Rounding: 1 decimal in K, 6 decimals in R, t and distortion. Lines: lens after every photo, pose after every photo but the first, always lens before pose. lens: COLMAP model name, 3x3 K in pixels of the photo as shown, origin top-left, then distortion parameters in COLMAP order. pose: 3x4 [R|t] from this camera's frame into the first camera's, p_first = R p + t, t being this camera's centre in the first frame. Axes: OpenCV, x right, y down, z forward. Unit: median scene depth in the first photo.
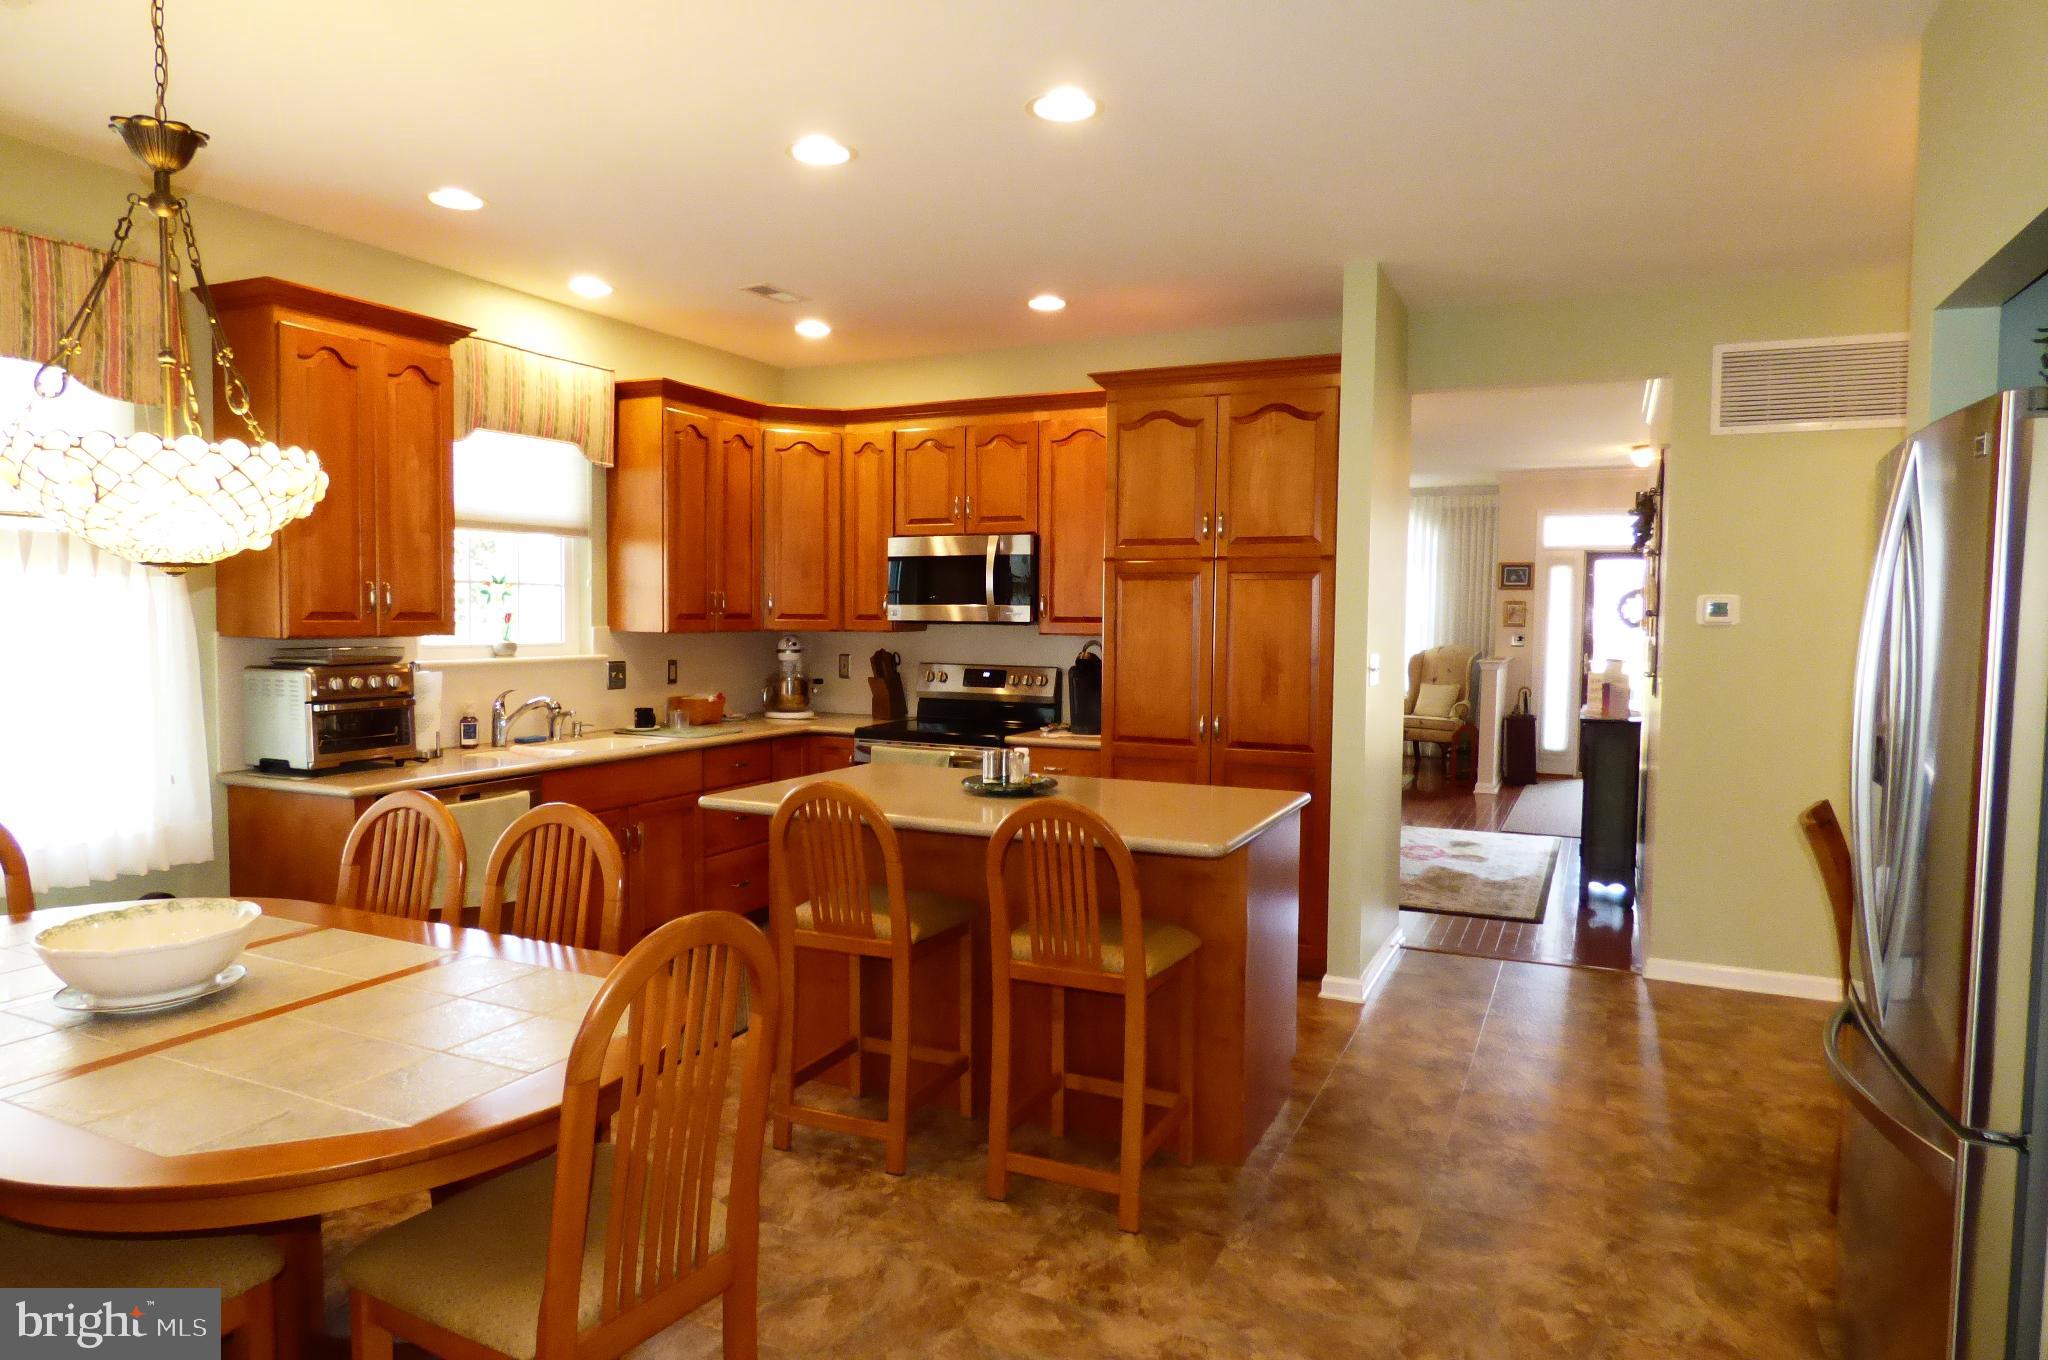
lens RADIAL K [[1220.4, 0, 1025.8], [0, 1220.4, 678.2], [0, 0, 1]] dist [0.008754, -0.001783]
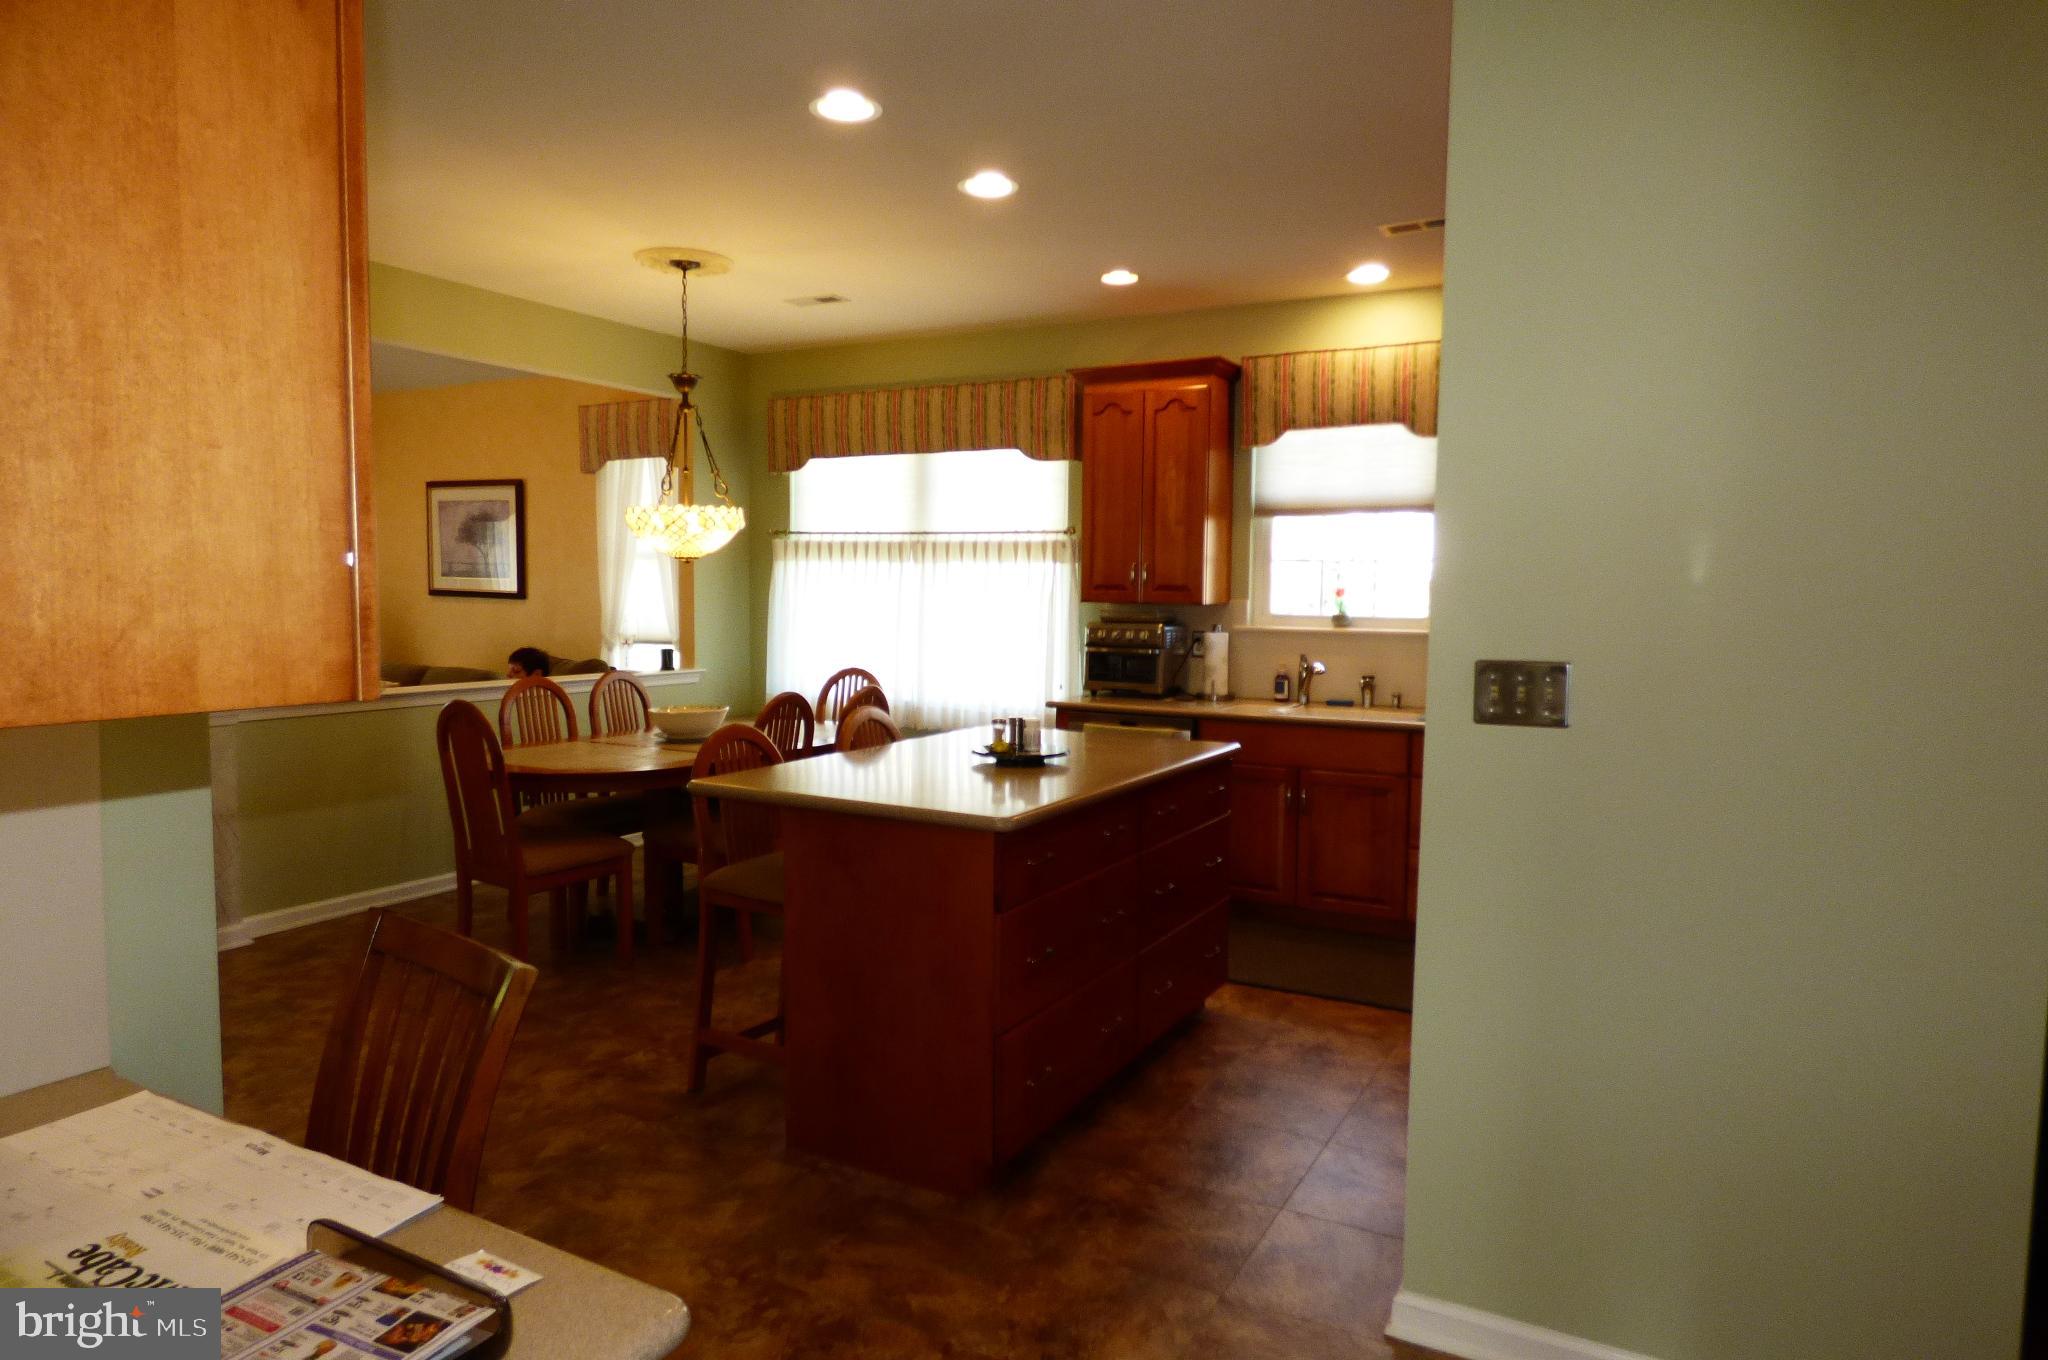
lens RADIAL K [[1217.3, 0, 1028.0], [0, 1217.3, 674.0], [0, 0, 1]] dist [0.005407, -0.000701]
pose [[-0.061782, 0.062510, -0.996130, 0.863834], [-0.065945, 0.995600, 0.066567, -0.037450], [0.995909, 0.069803, -0.057388, 0.959882]]
